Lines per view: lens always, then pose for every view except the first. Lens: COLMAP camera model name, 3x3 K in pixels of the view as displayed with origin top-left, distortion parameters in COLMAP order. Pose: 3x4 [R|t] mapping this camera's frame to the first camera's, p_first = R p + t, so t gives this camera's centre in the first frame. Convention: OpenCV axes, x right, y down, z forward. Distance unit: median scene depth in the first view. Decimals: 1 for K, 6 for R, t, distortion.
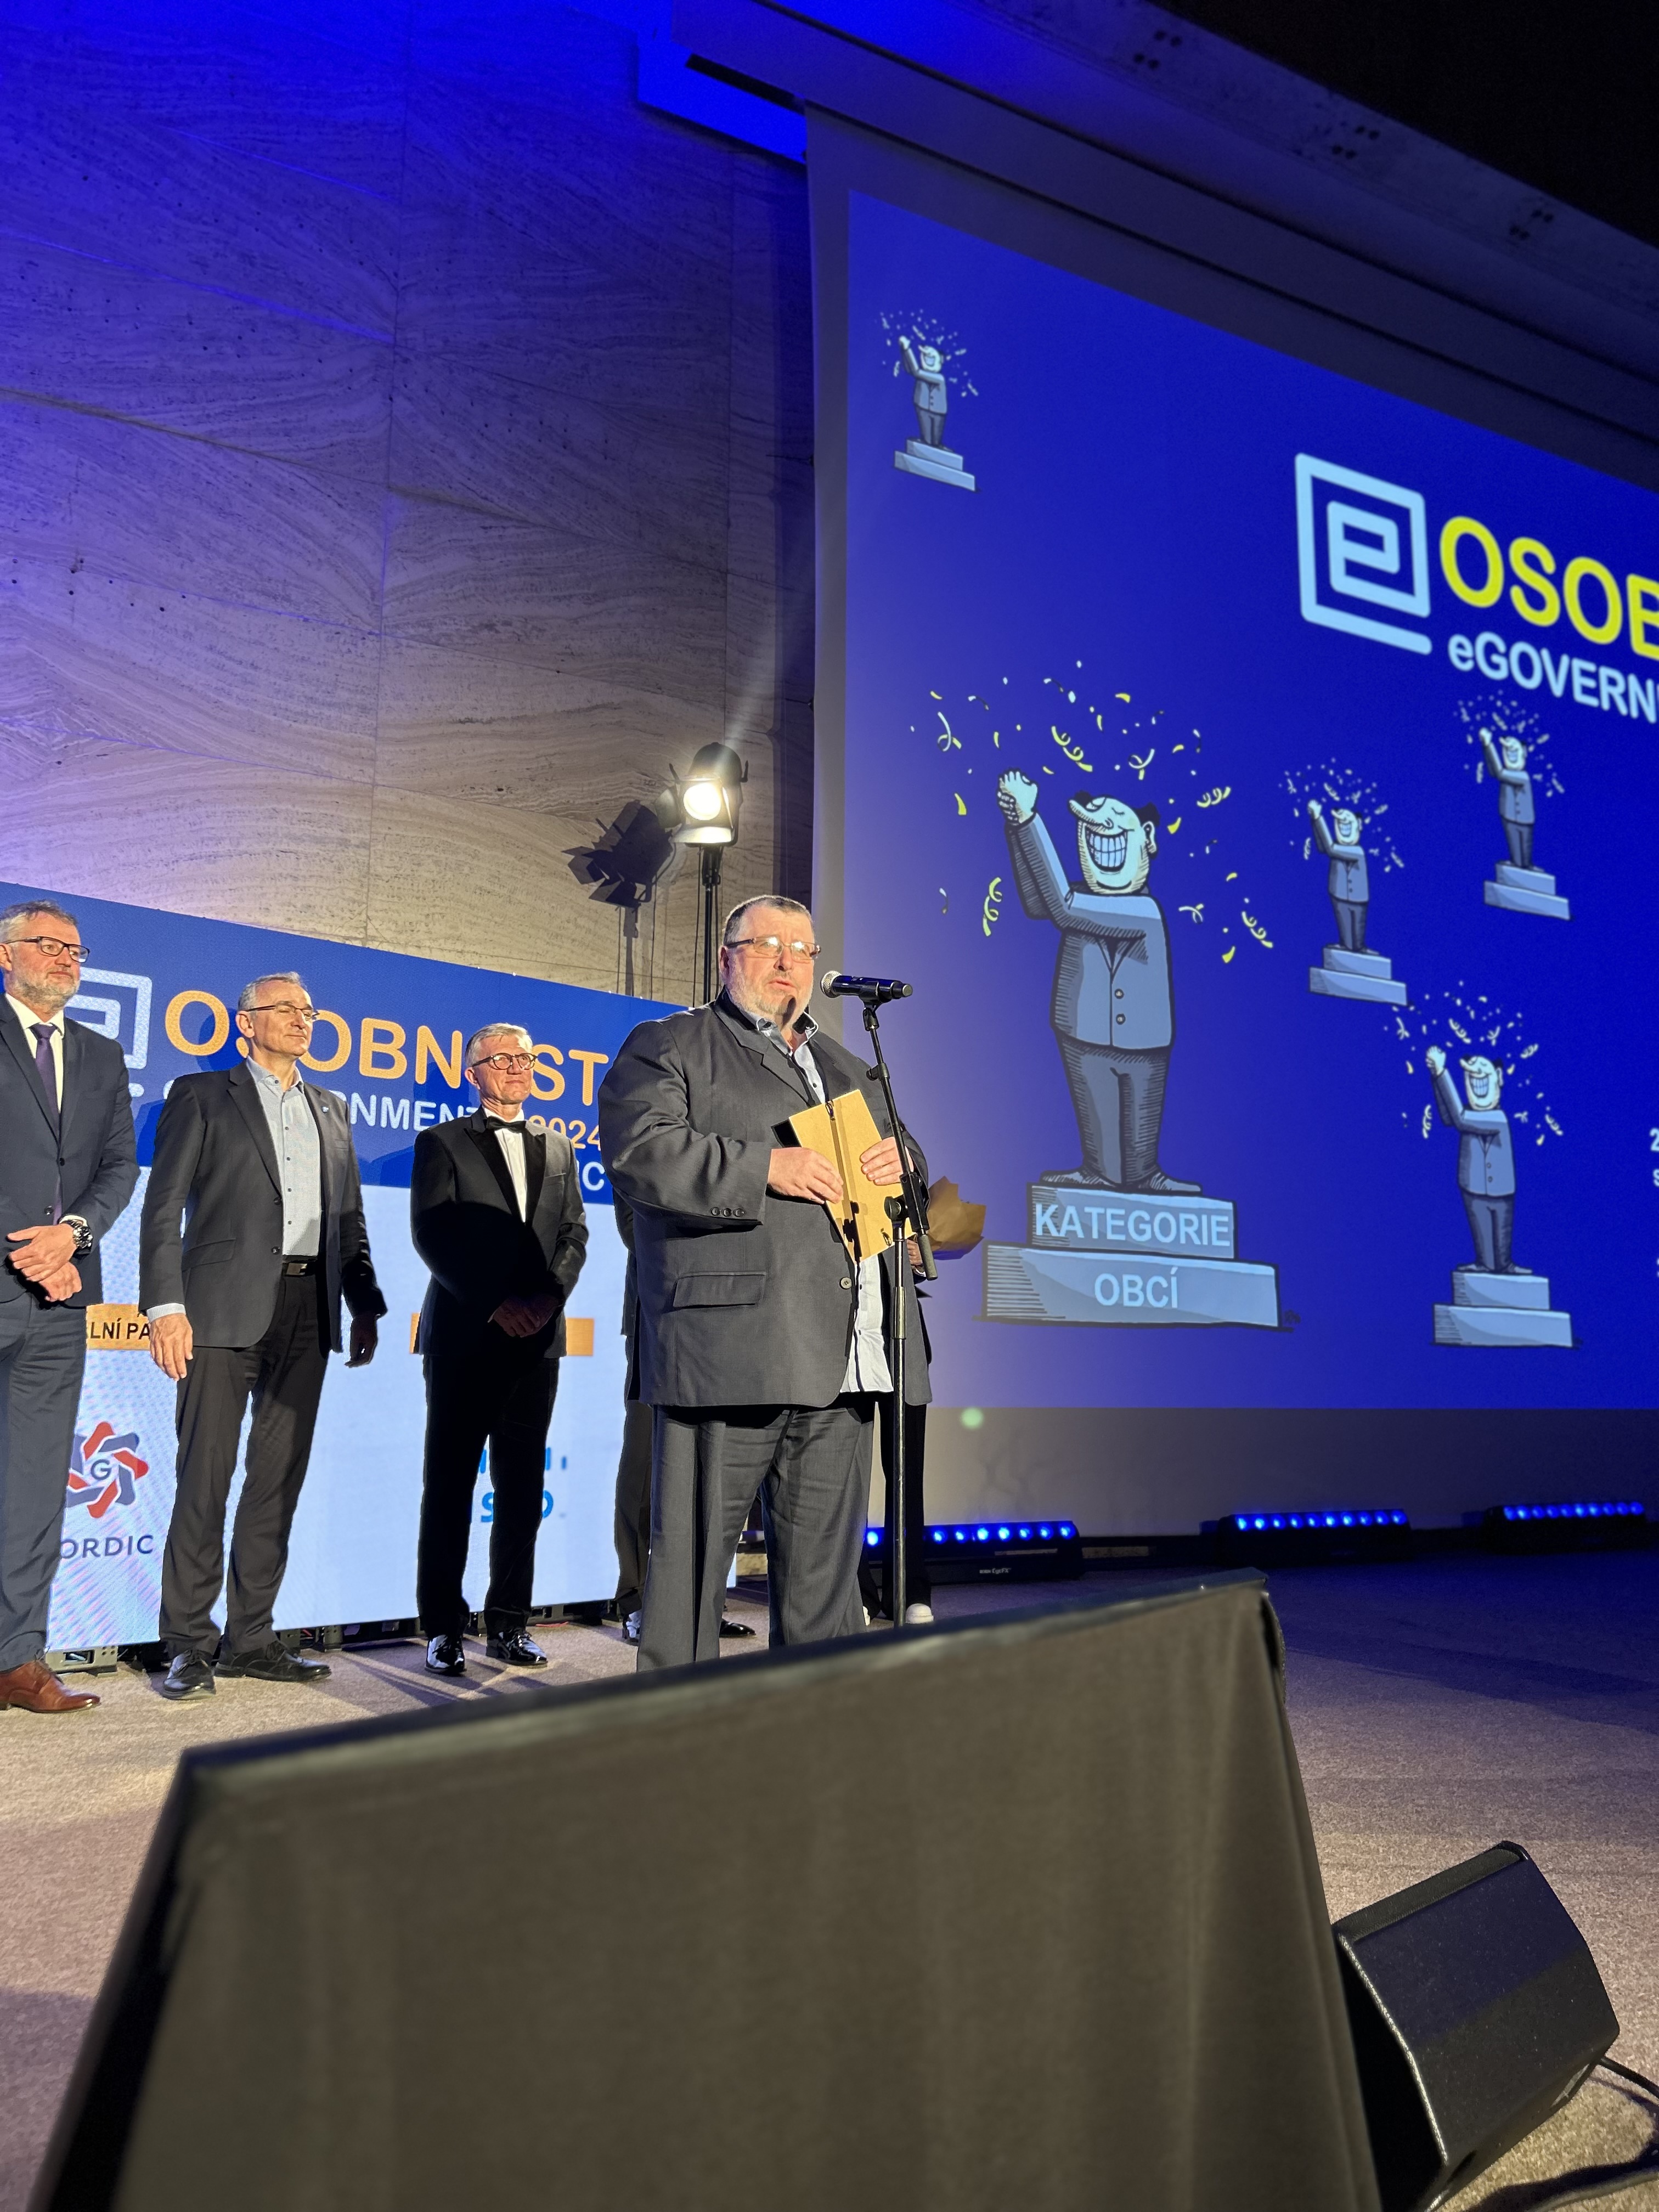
lens RADIAL K [[1678.1, 0, 825.9], [0, 1678.1, 1118.6], [0, 0, 1]] dist [0.027894, -0.014201]
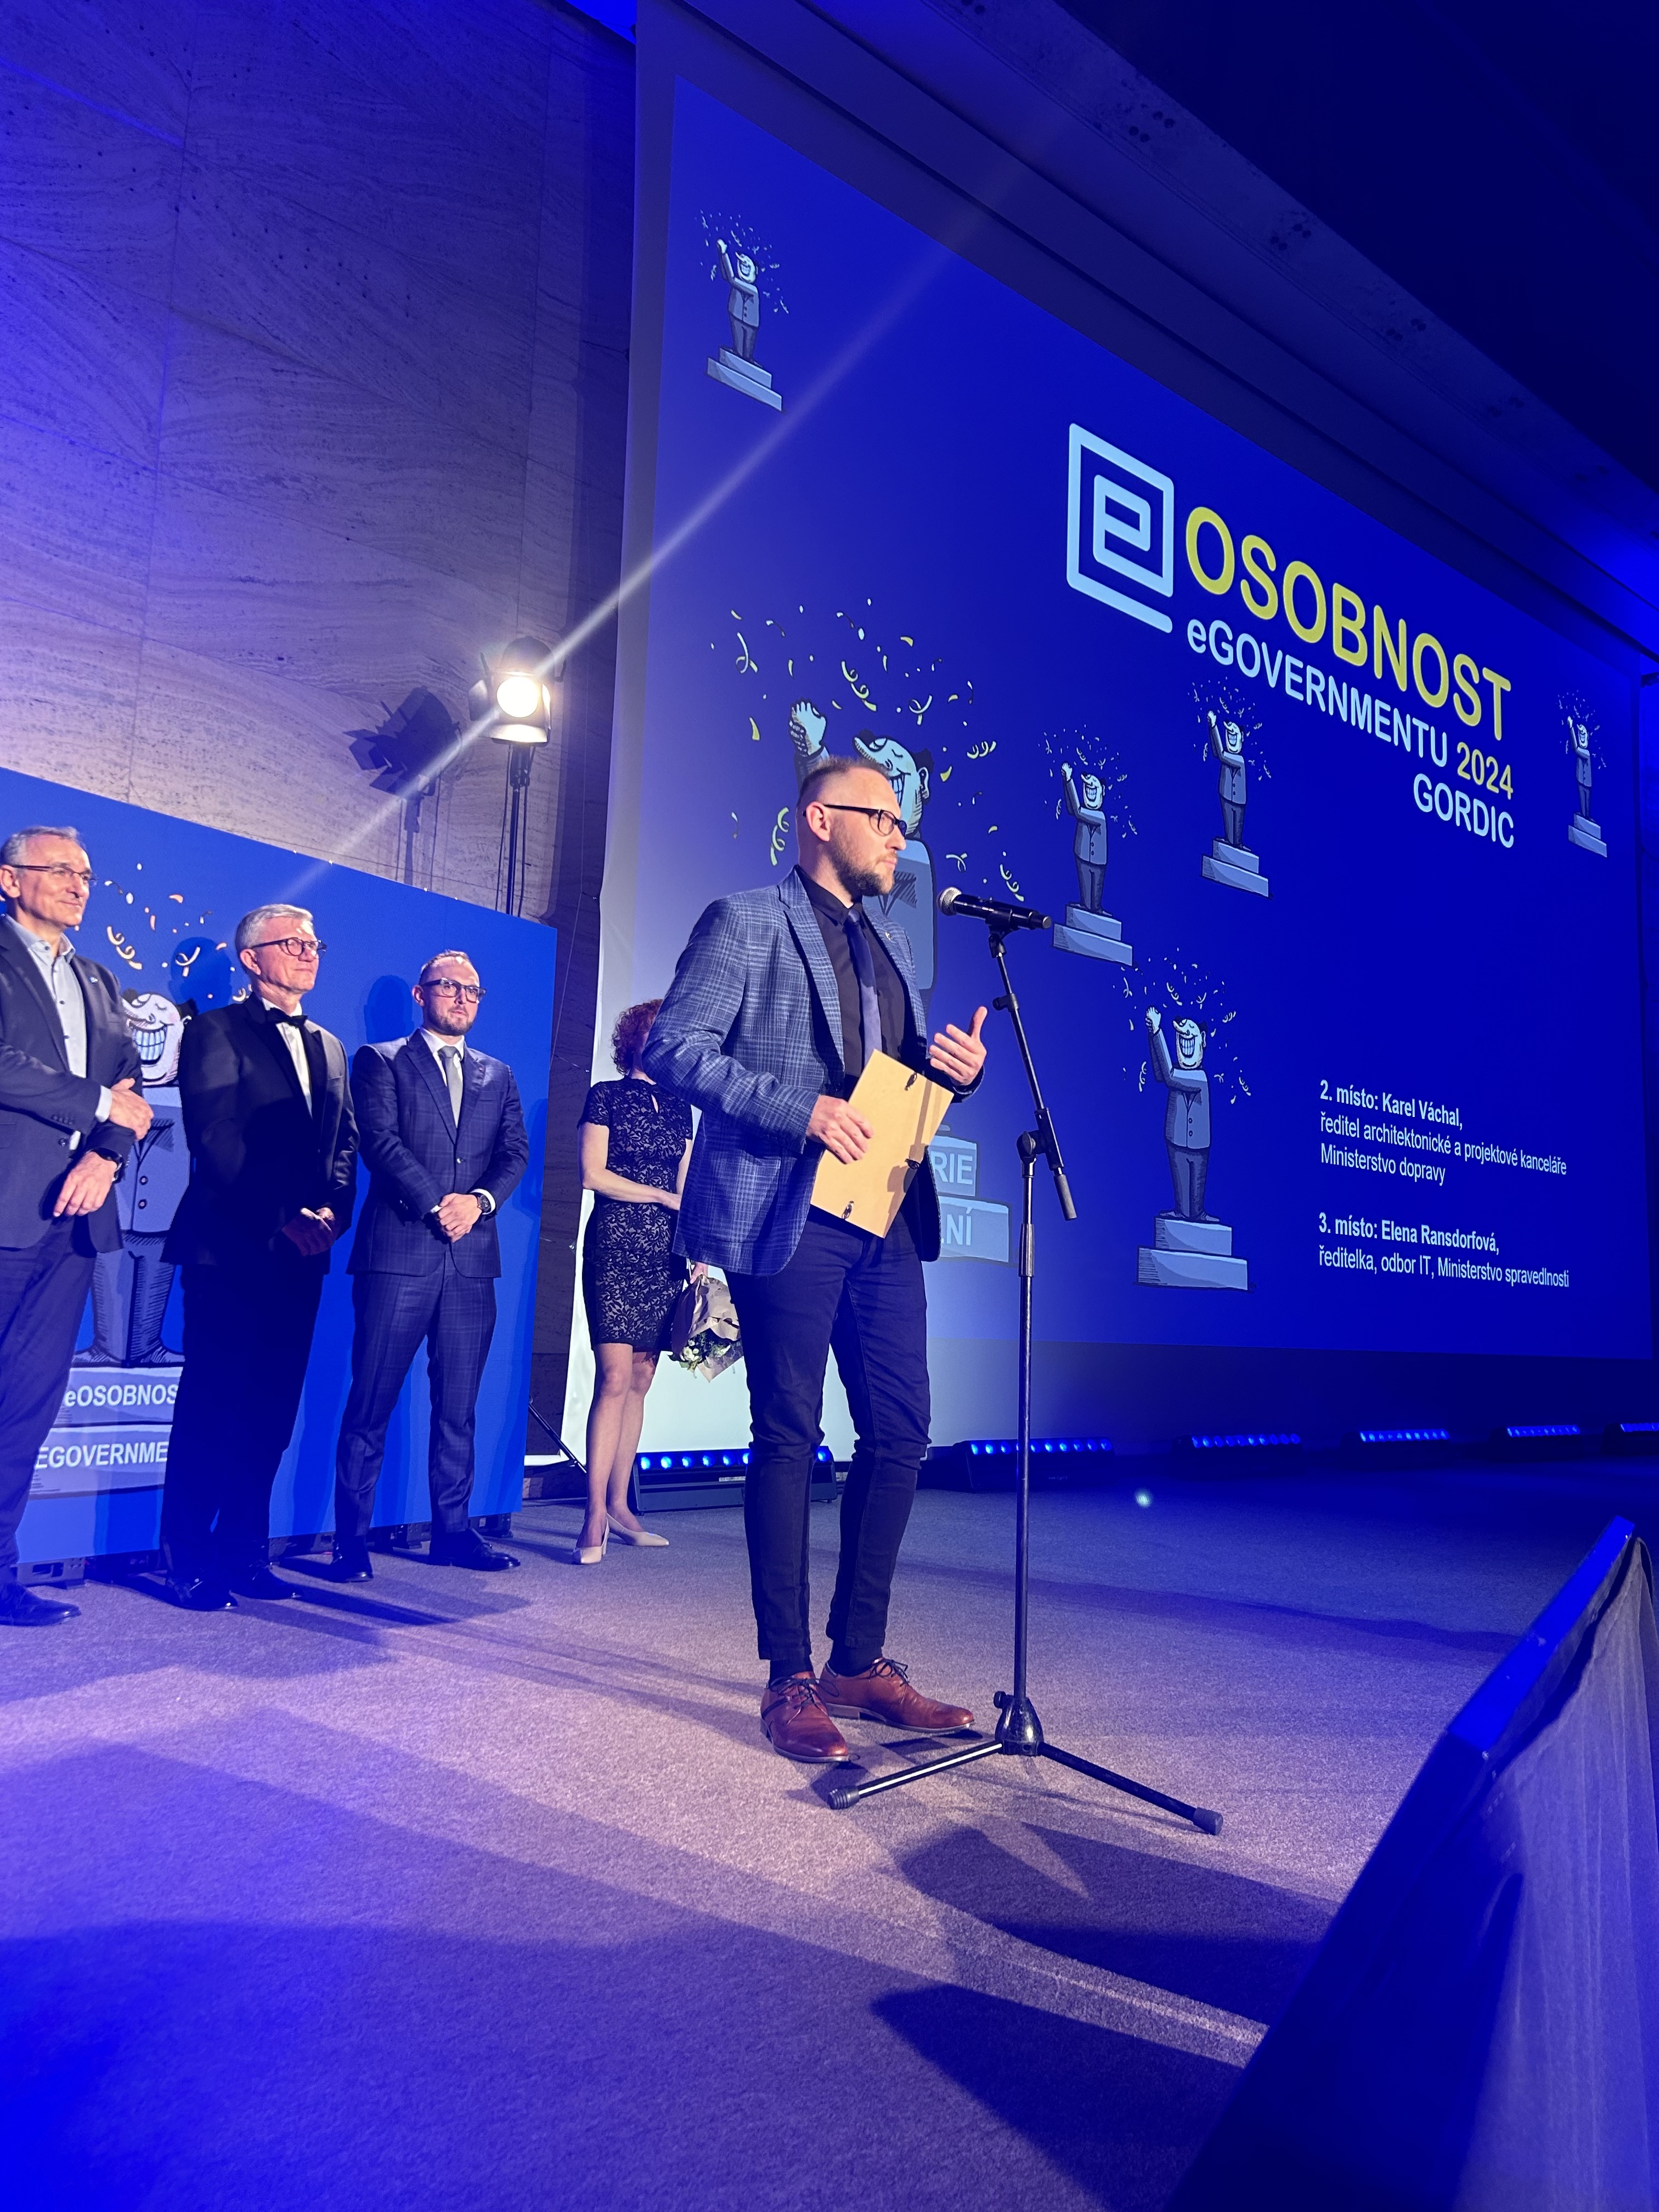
lens RADIAL K [[1671.8, 0, 829.5], [0, 1671.8, 1106.0], [0, 0, 1]] dist [0.032703, -0.018675]
pose [[0.971701, 0.058075, 0.228962, -0.090796], [-0.066848, 0.997290, 0.030739, 0.001150], [-0.226556, -0.045175, 0.972950, 0.017903]]
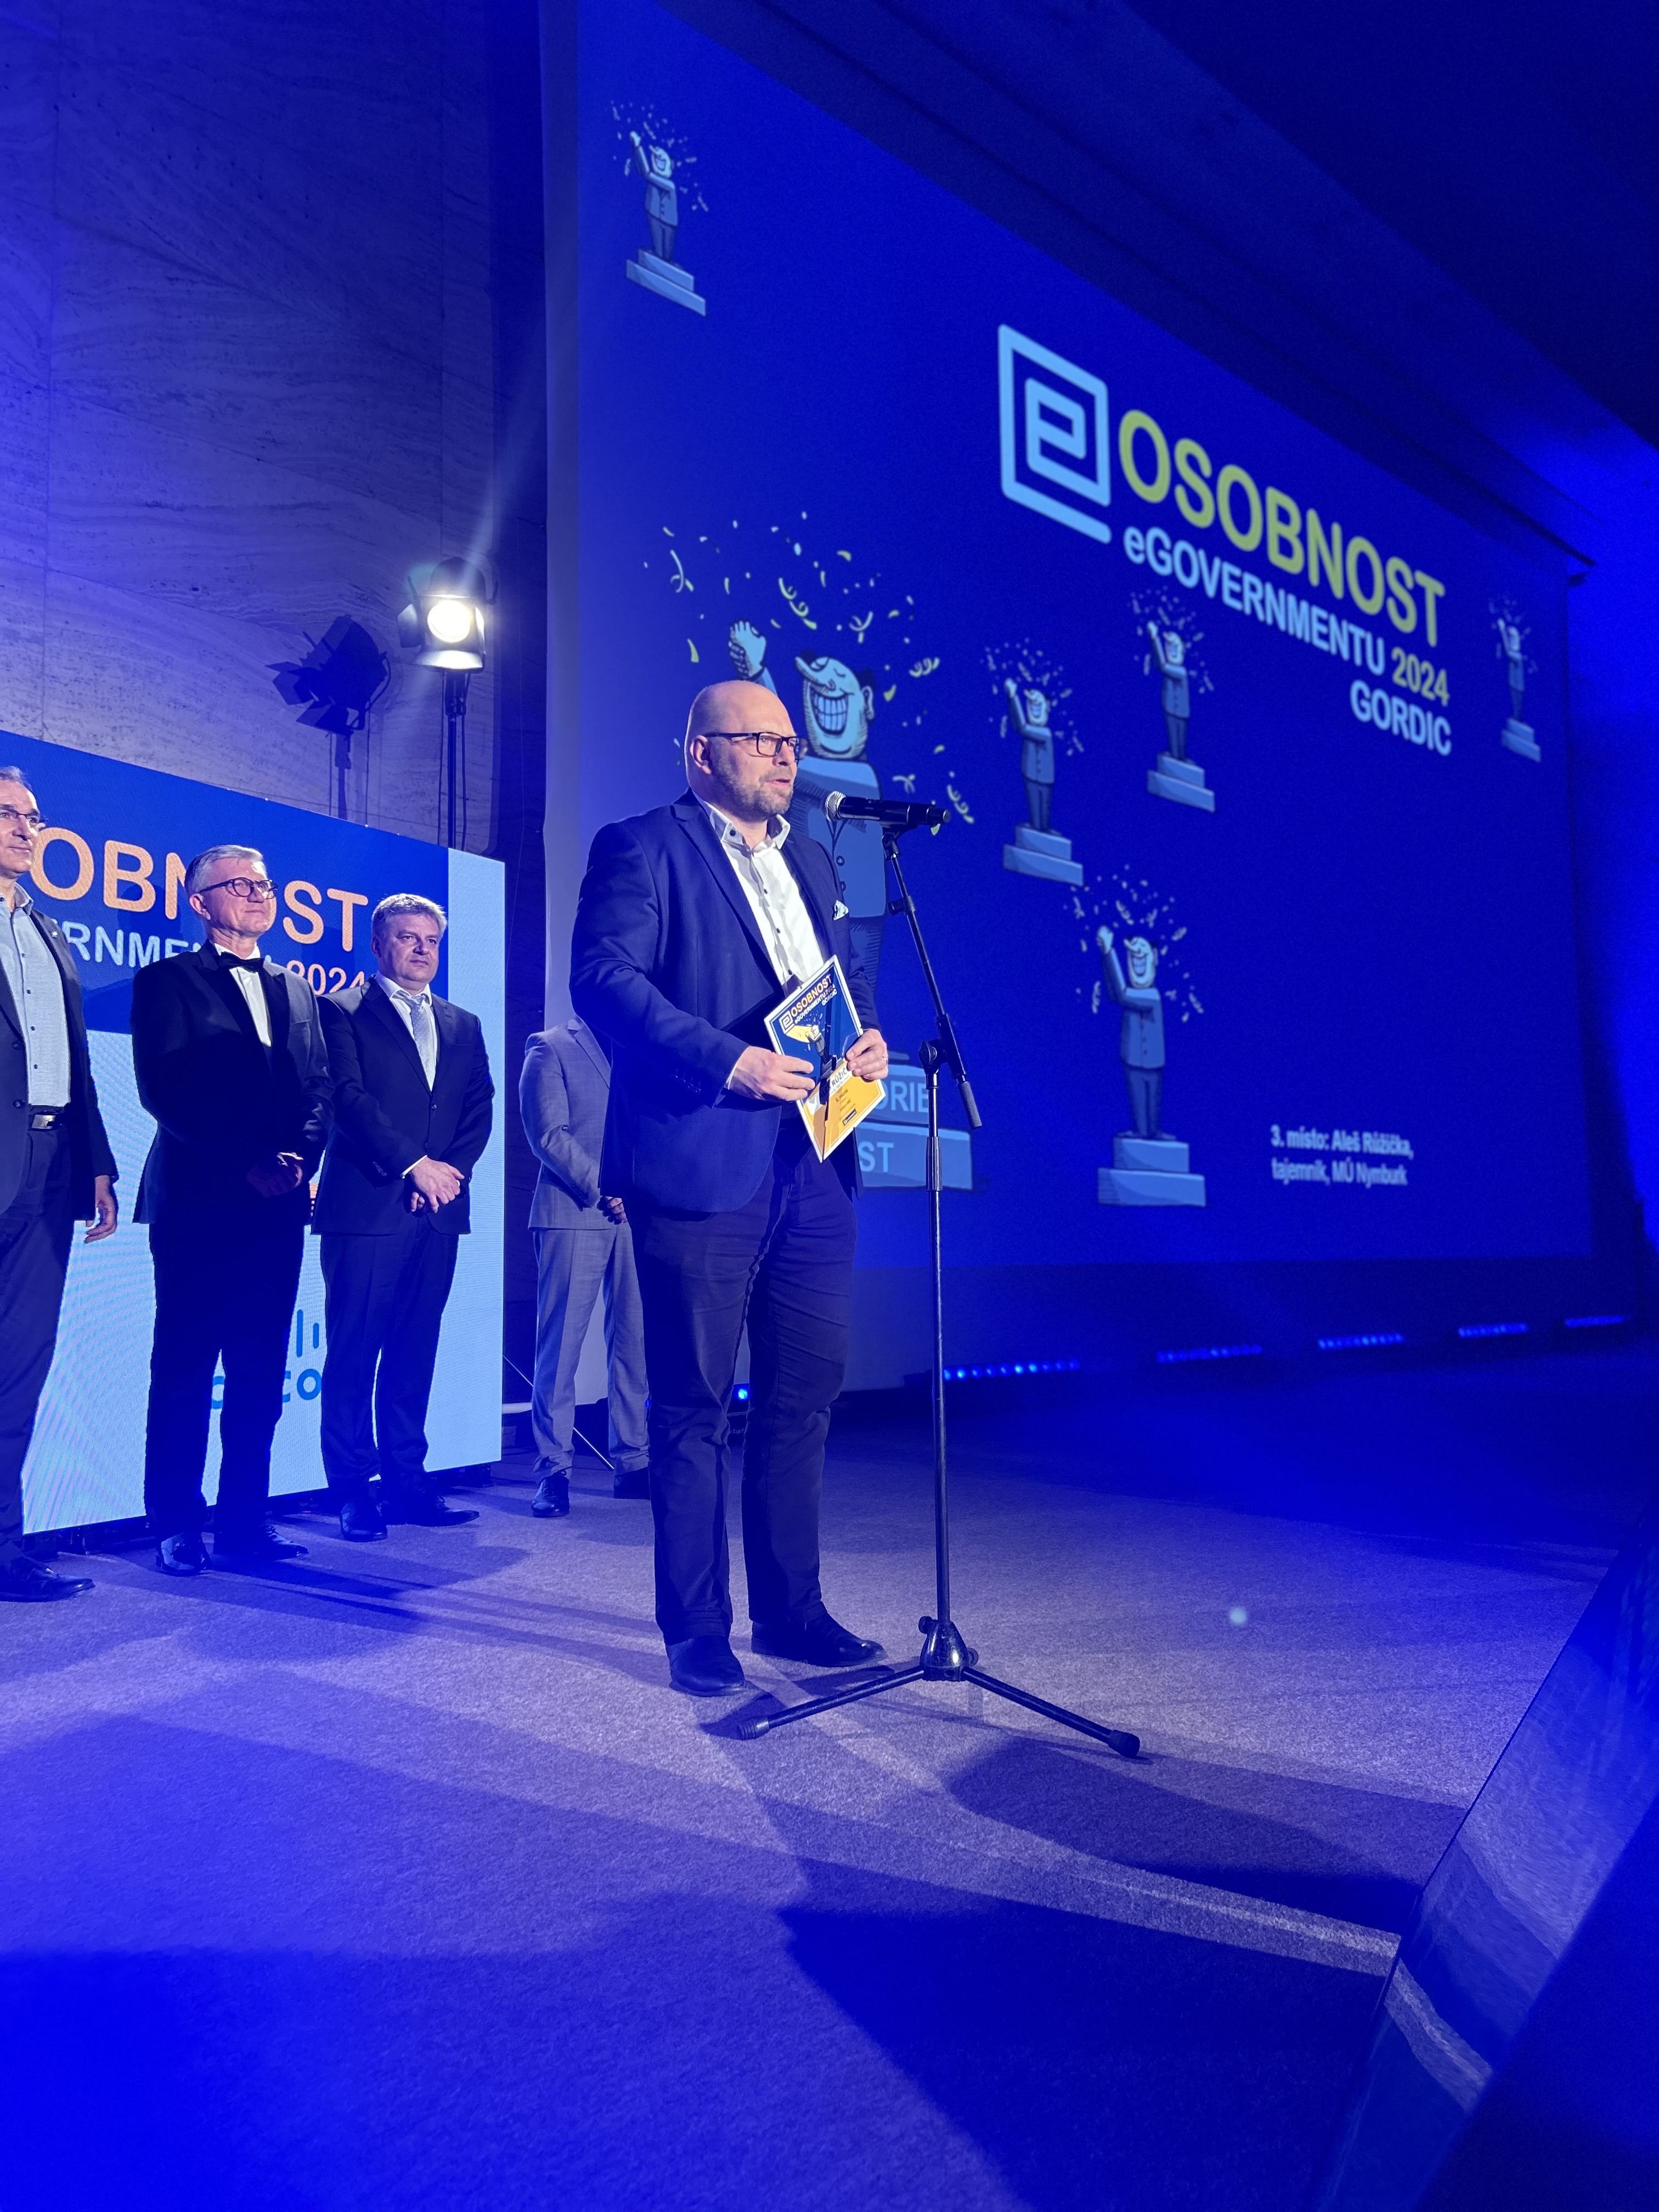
lens RADIAL K [[1675.1, 0, 847.8], [0, 1675.1, 1128.1], [0, 0, 1]] dist [0.034748, -0.027938]
pose [[0.960534, 0.003643, 0.278139, -0.102261], [-0.026412, 0.996591, 0.078160, 0.007051], [-0.276906, -0.082421, 0.957356, 0.033397]]
